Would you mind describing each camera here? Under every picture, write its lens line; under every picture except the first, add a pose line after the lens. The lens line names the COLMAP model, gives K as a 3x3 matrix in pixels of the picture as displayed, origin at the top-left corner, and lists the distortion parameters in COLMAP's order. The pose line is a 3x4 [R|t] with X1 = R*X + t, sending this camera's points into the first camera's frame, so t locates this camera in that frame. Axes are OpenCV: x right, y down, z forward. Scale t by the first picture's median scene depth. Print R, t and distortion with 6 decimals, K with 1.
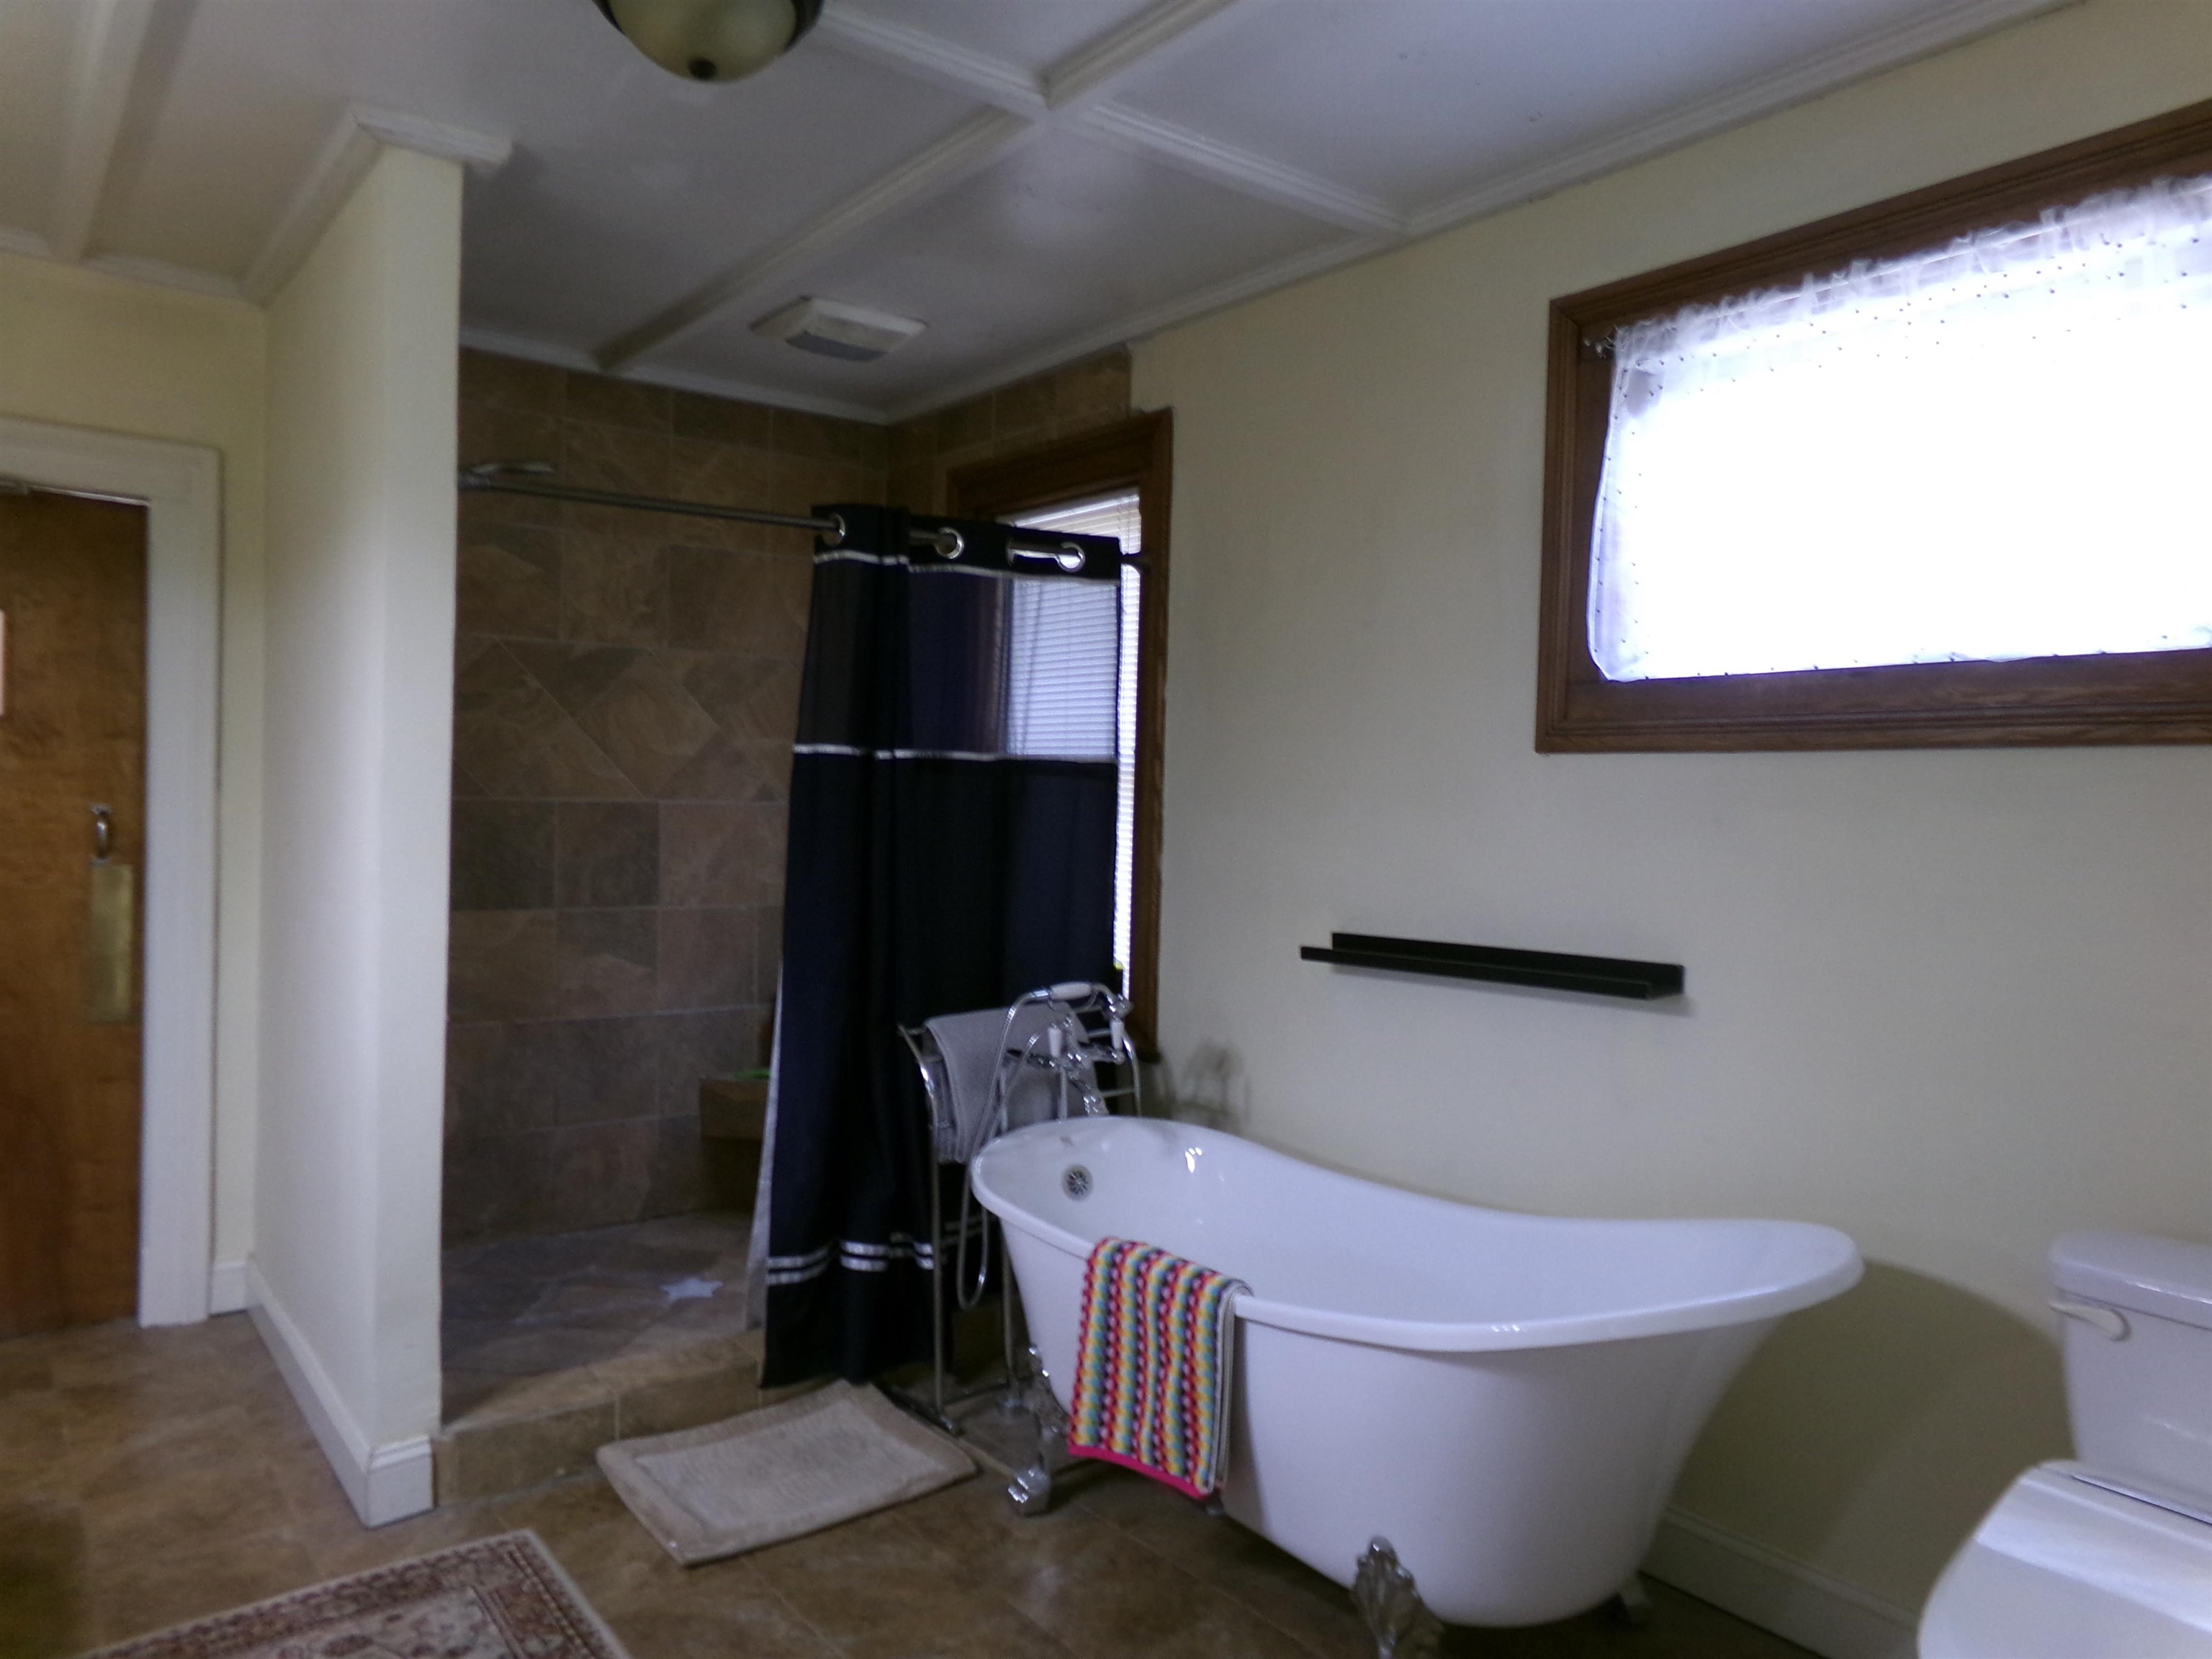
lens RADIAL K [[1513.3, 0, 1110.9], [0, 1513.3, 826.8], [0, 0, 1]] dist [-0.034747, 0.051472]
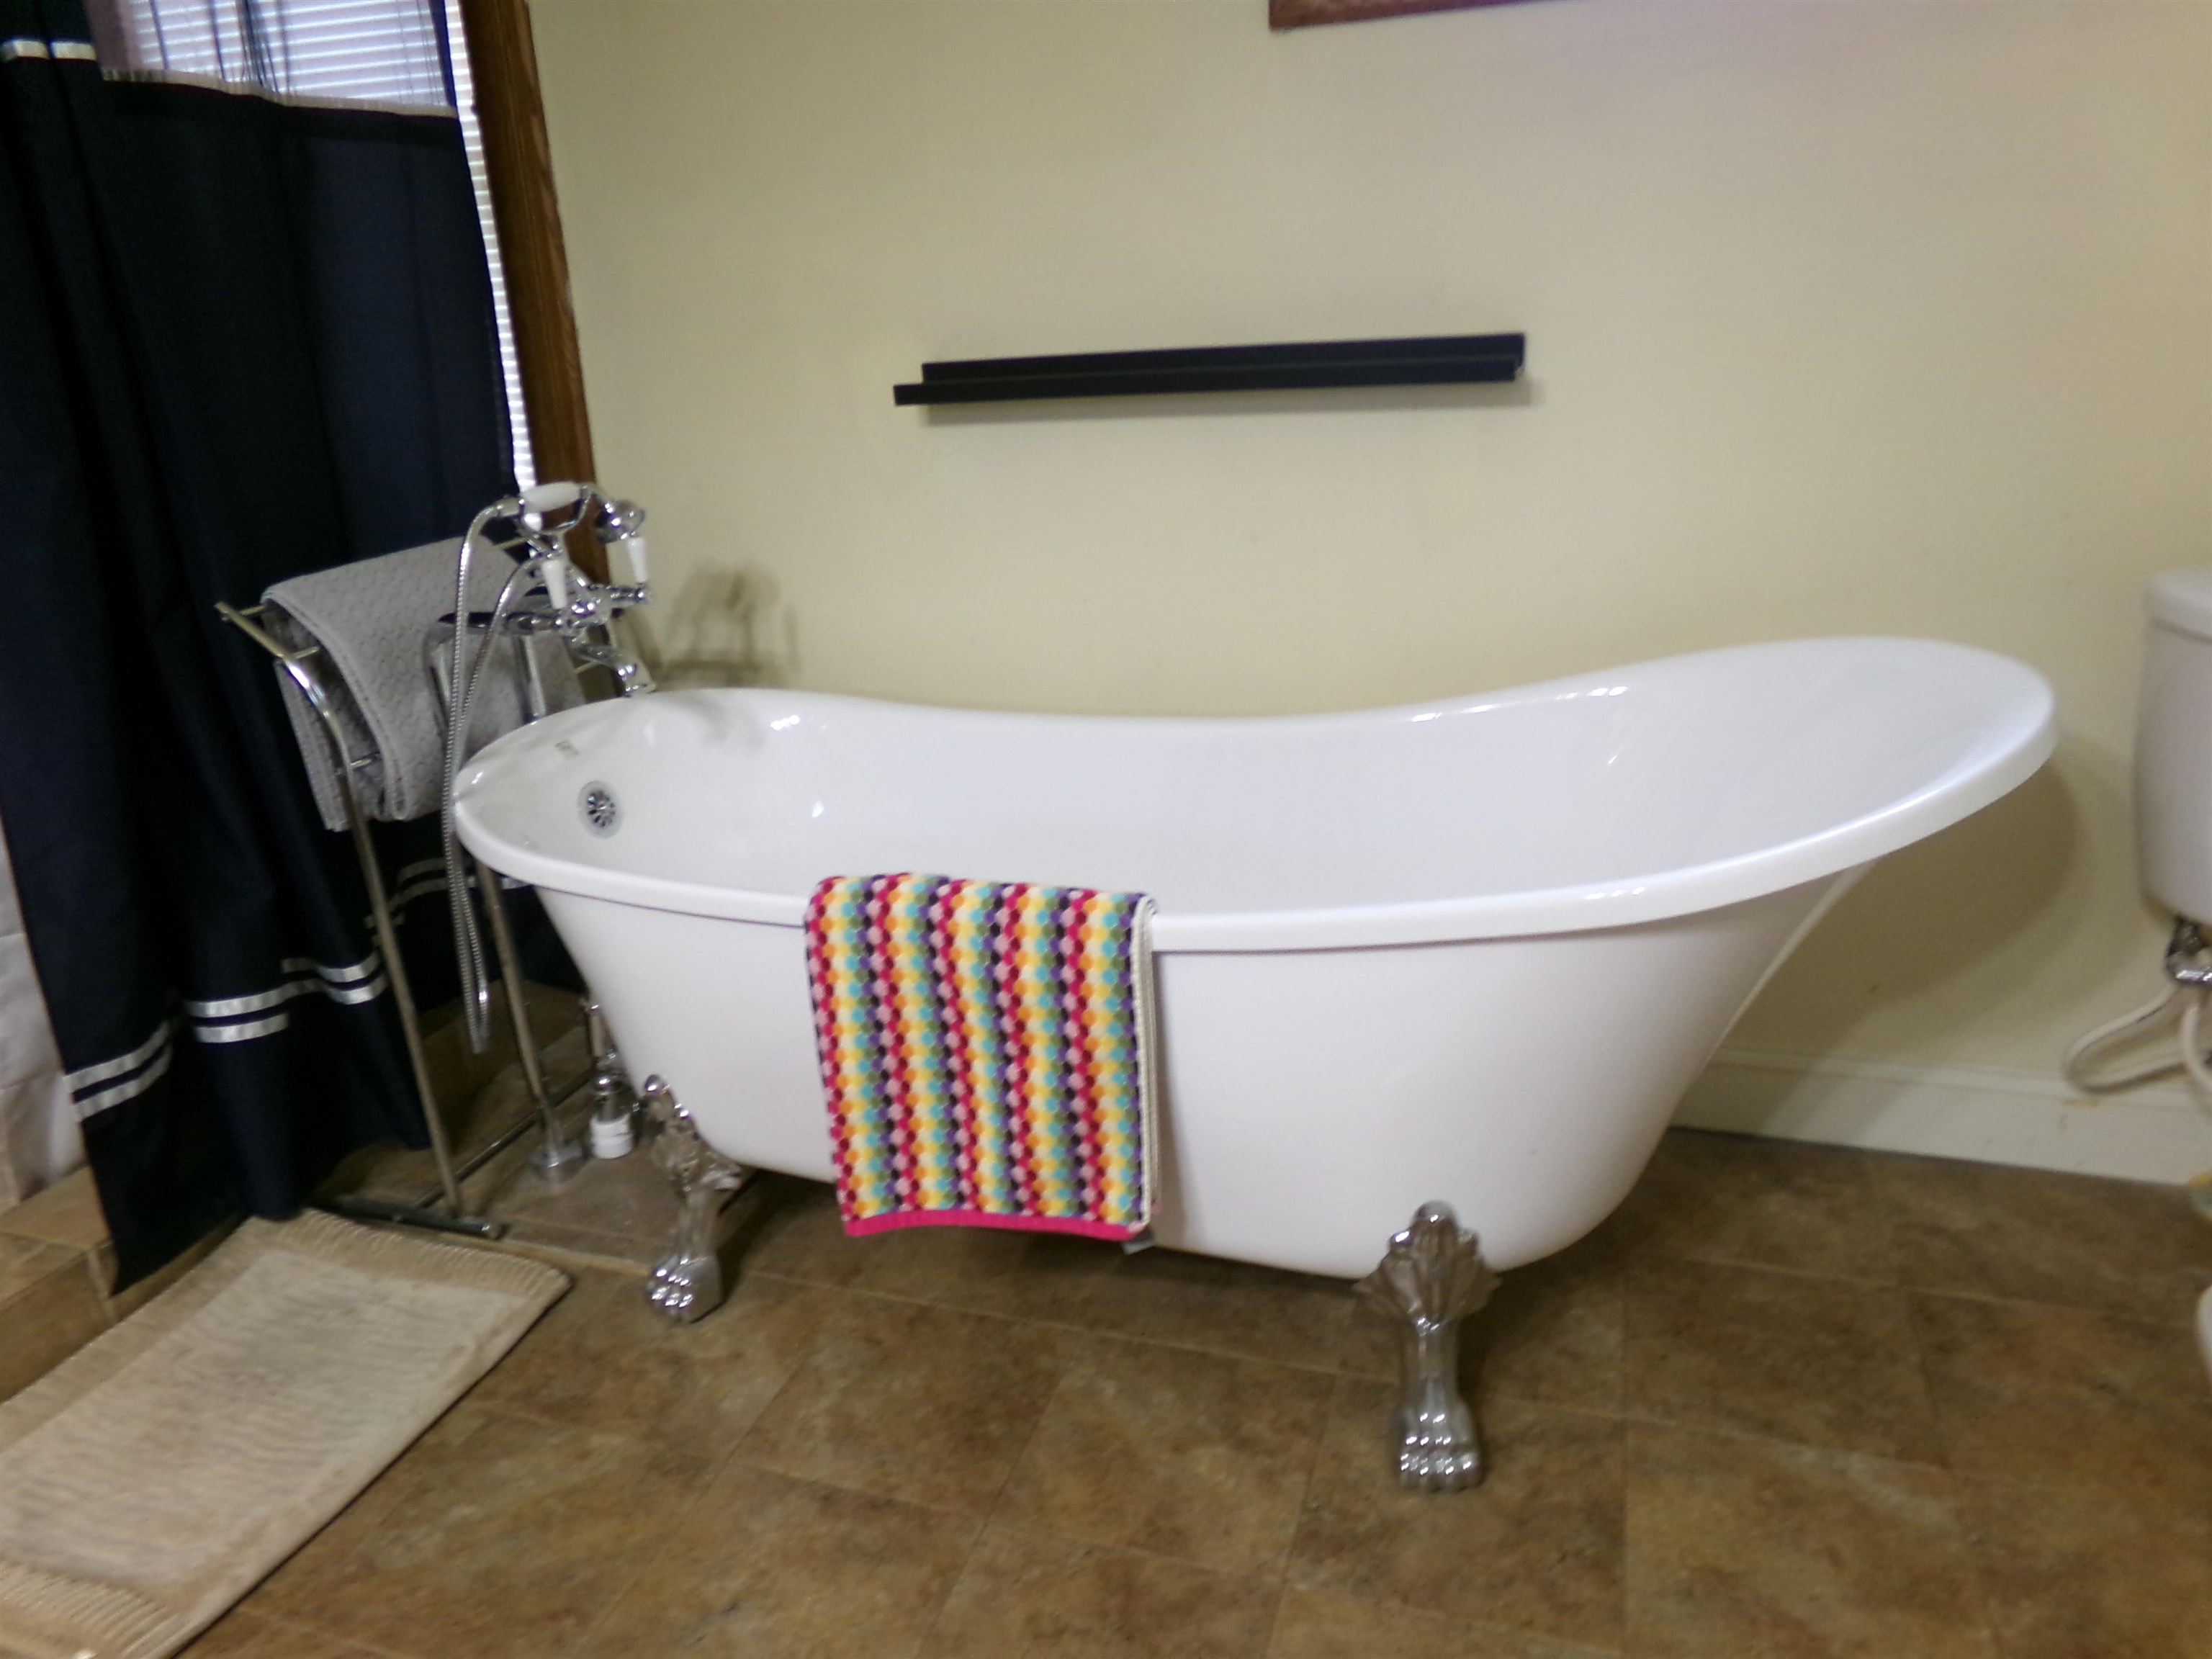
lens RADIAL K [[1513.3, 0, 1069.9], [0, 1513.3, 811.4], [0, 0, 1]] dist [-0.034747, 0.051472]
pose [[0.837090, -0.220296, 0.500749, -0.180253], [0.069927, 0.950916, 0.301444, 0.065061], [-0.542577, -0.217320, 0.811407, 0.408829]]
